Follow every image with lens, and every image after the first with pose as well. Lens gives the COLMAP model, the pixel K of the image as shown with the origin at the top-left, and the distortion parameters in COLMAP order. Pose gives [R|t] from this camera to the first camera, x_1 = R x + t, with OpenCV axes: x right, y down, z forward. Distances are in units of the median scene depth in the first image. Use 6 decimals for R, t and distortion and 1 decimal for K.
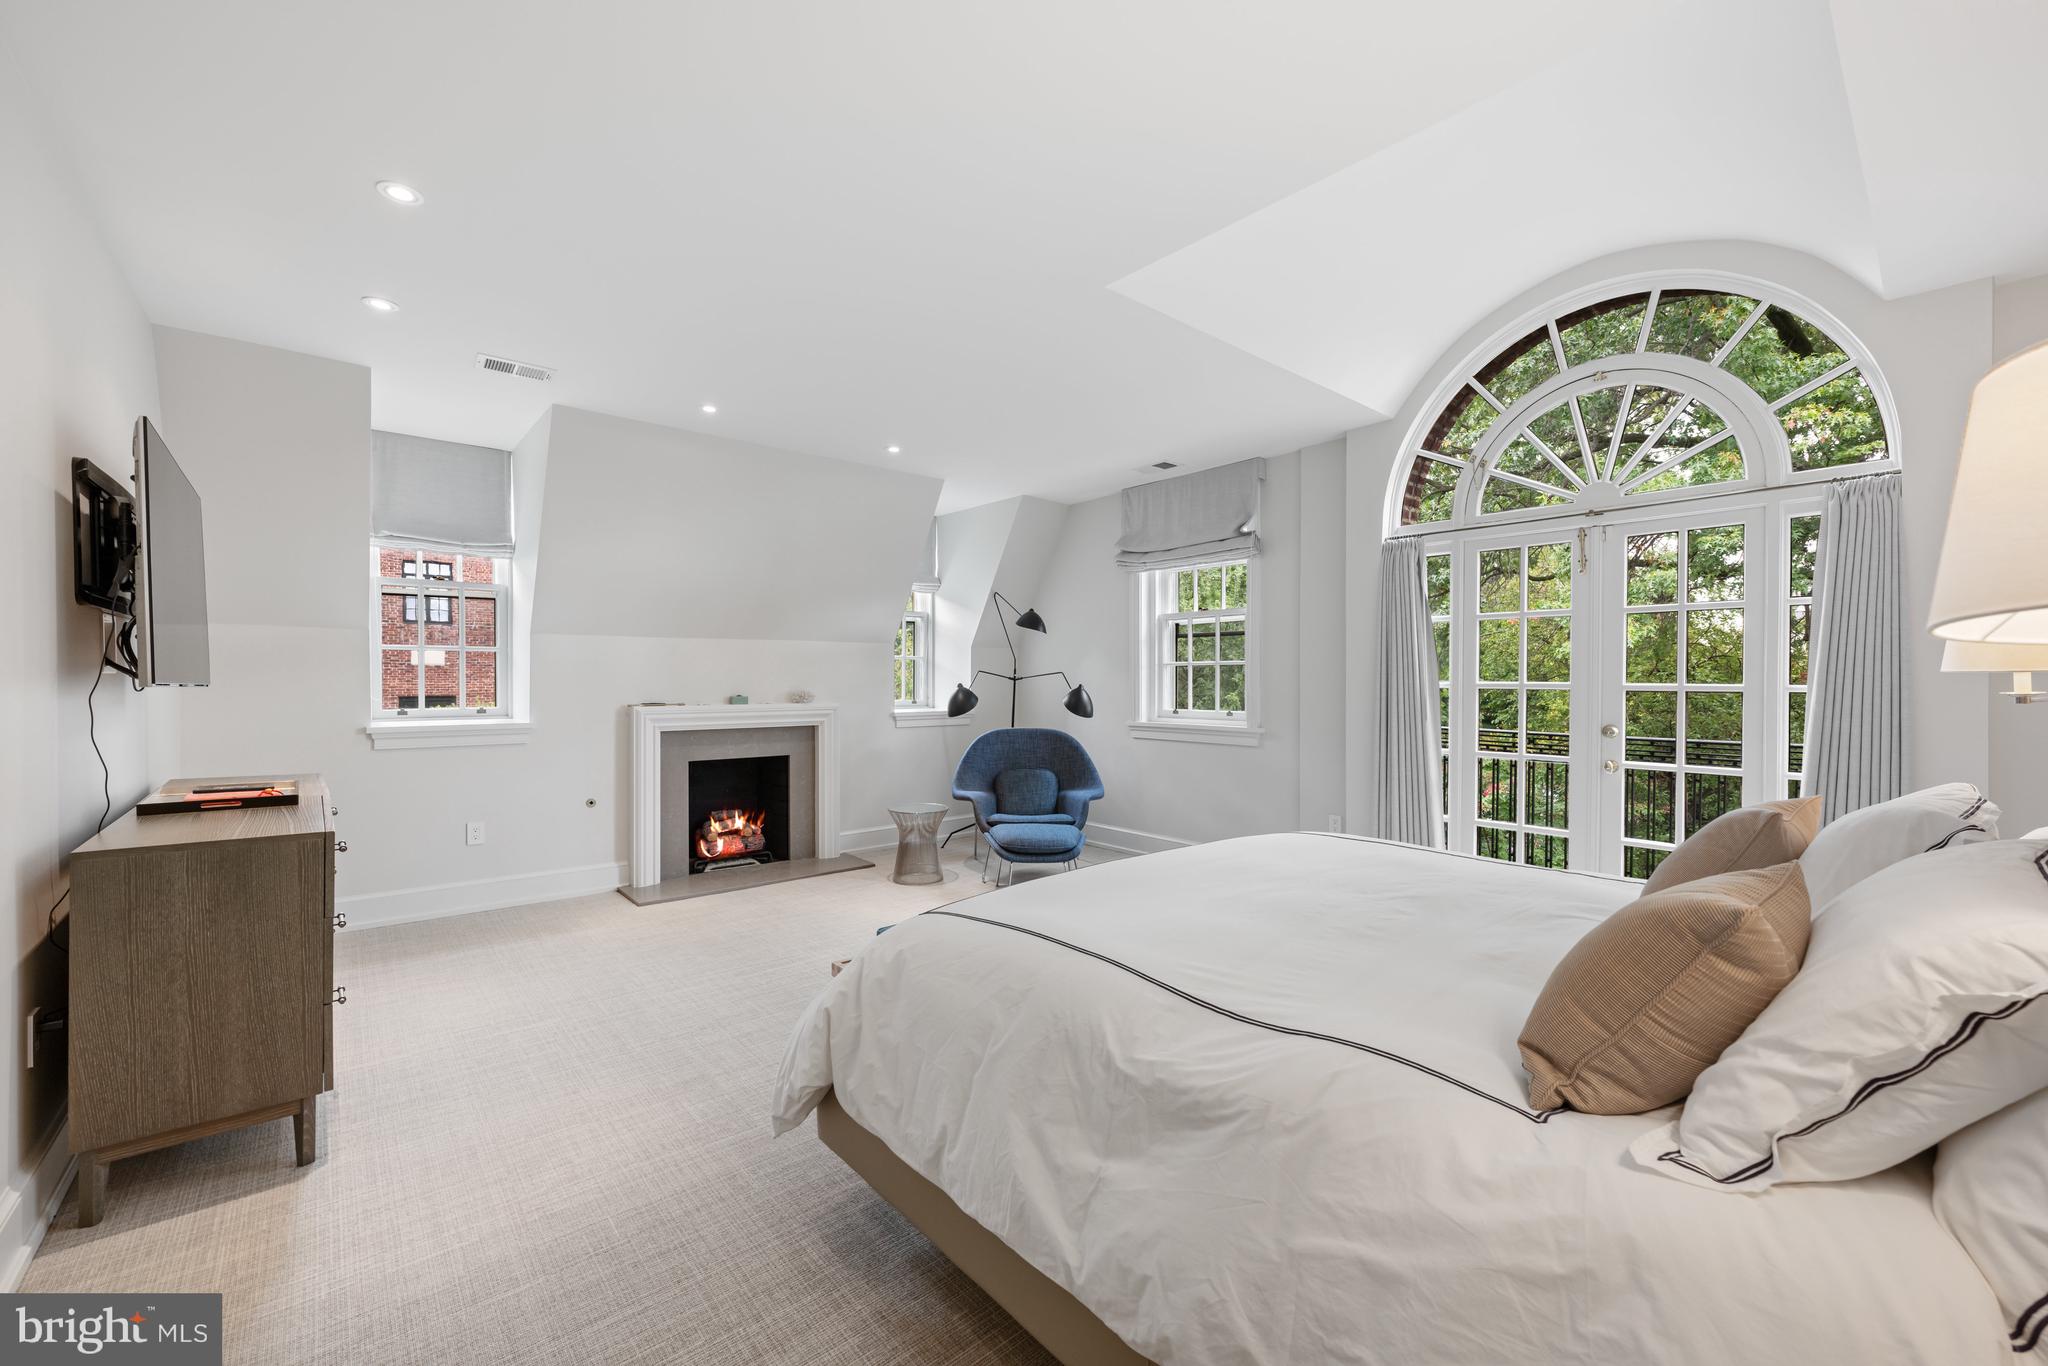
lens RADIAL K [[804.8, 0, 1014.0], [0, 804.8, 687.1], [0, 0, 1]] dist [0.000948, 0.000189]
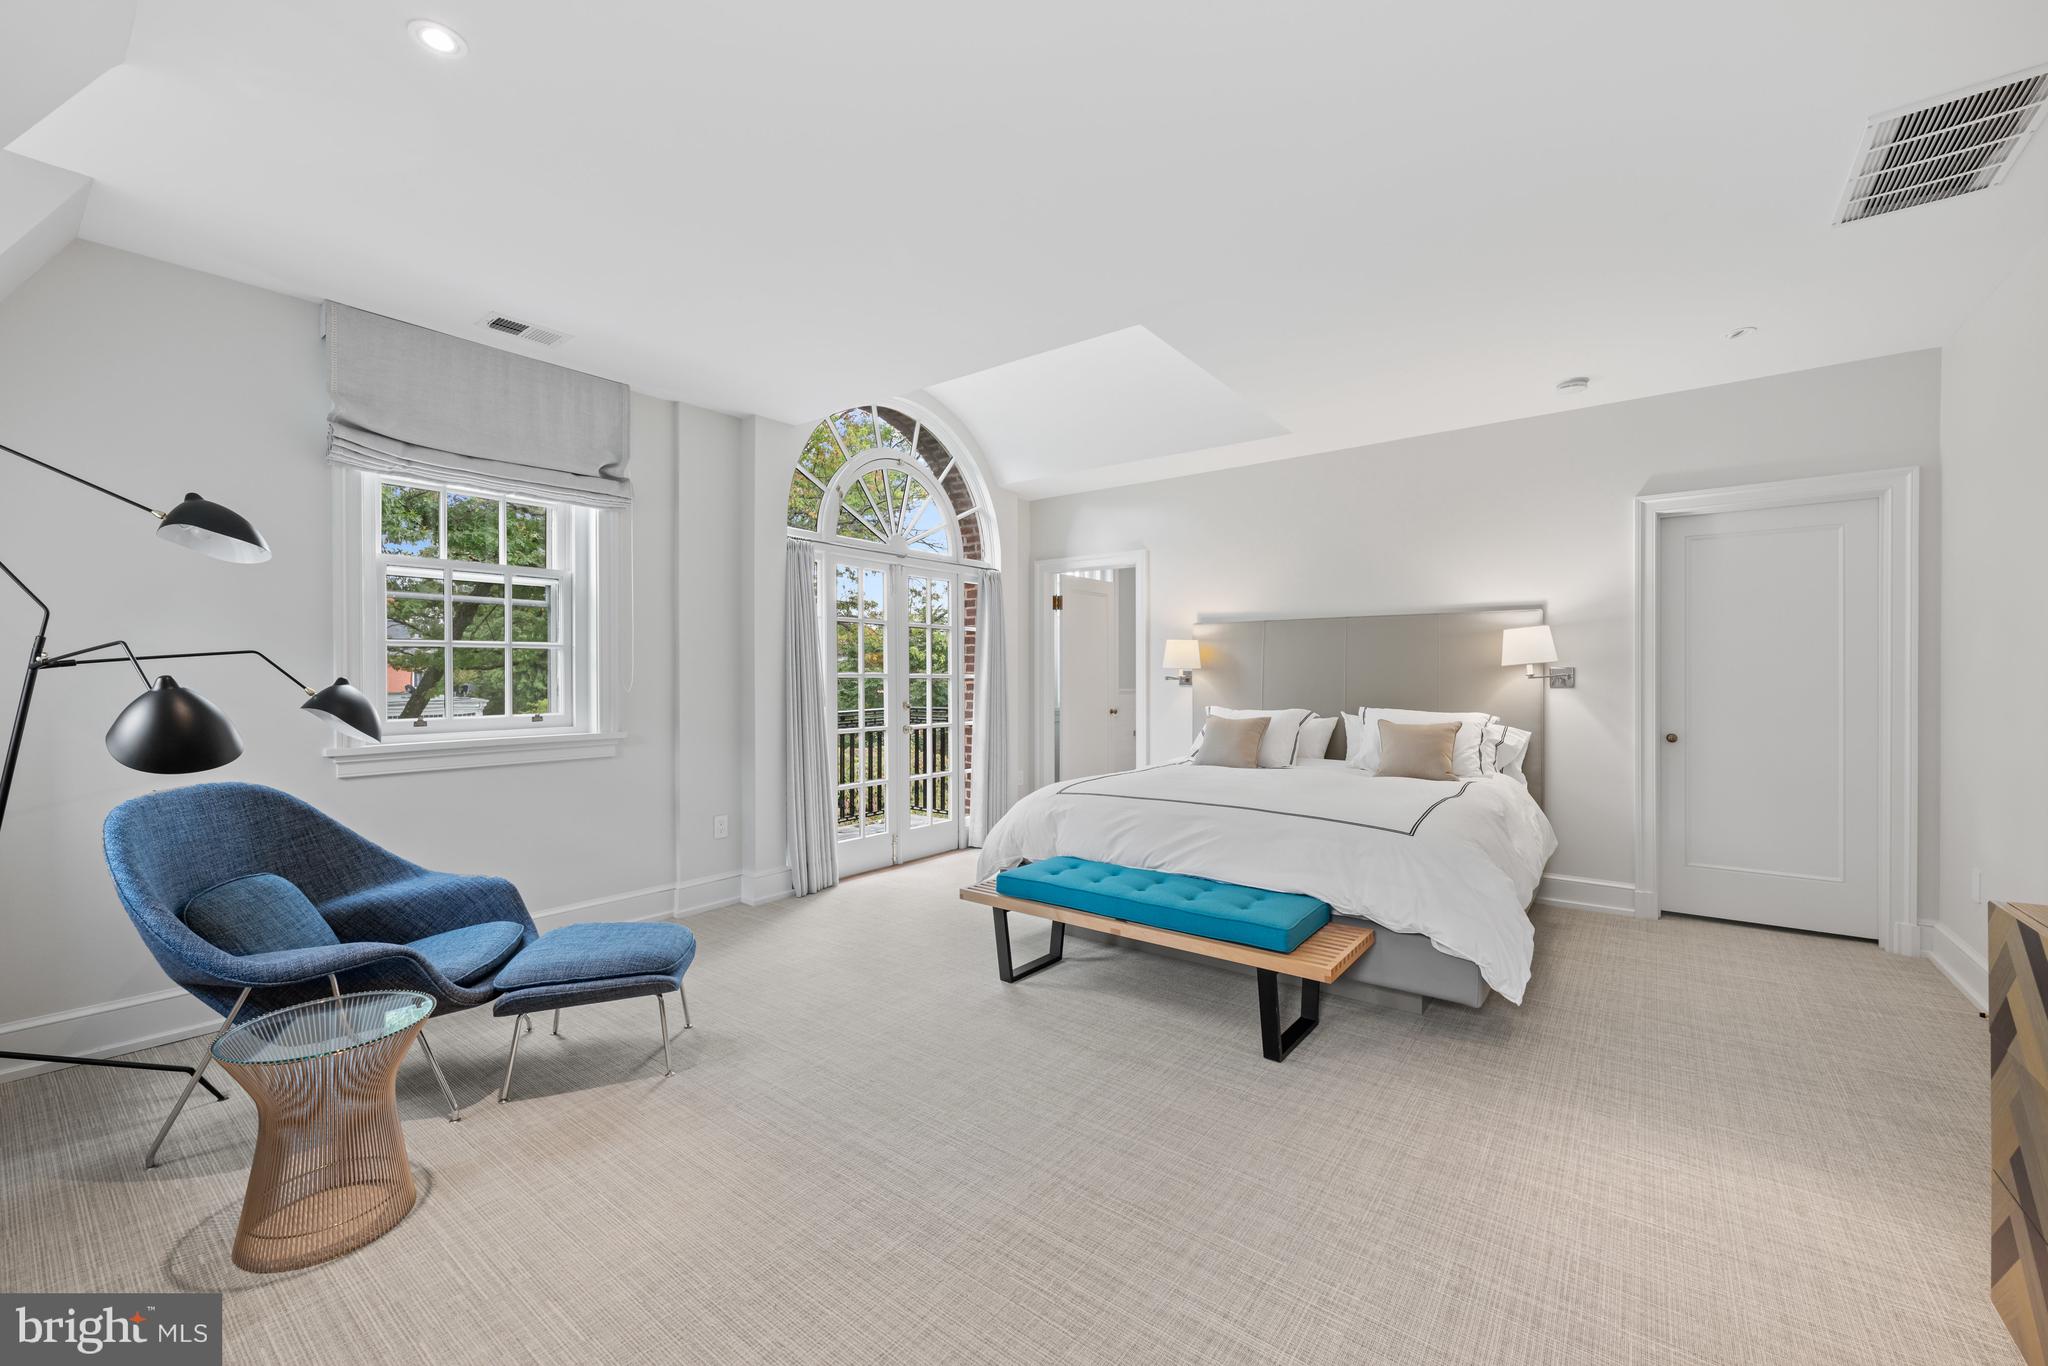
lens RADIAL K [[804.8, 0, 1014.0], [0, 804.8, 687.1], [0, 0, 1]] dist [0.000948, 0.000189]
pose [[-0.206513, -0.017504, 0.978287, -0.719109], [0.009725, 0.999754, 0.019941, -0.005979], [-0.978396, 0.013632, -0.206292, 1.058387]]
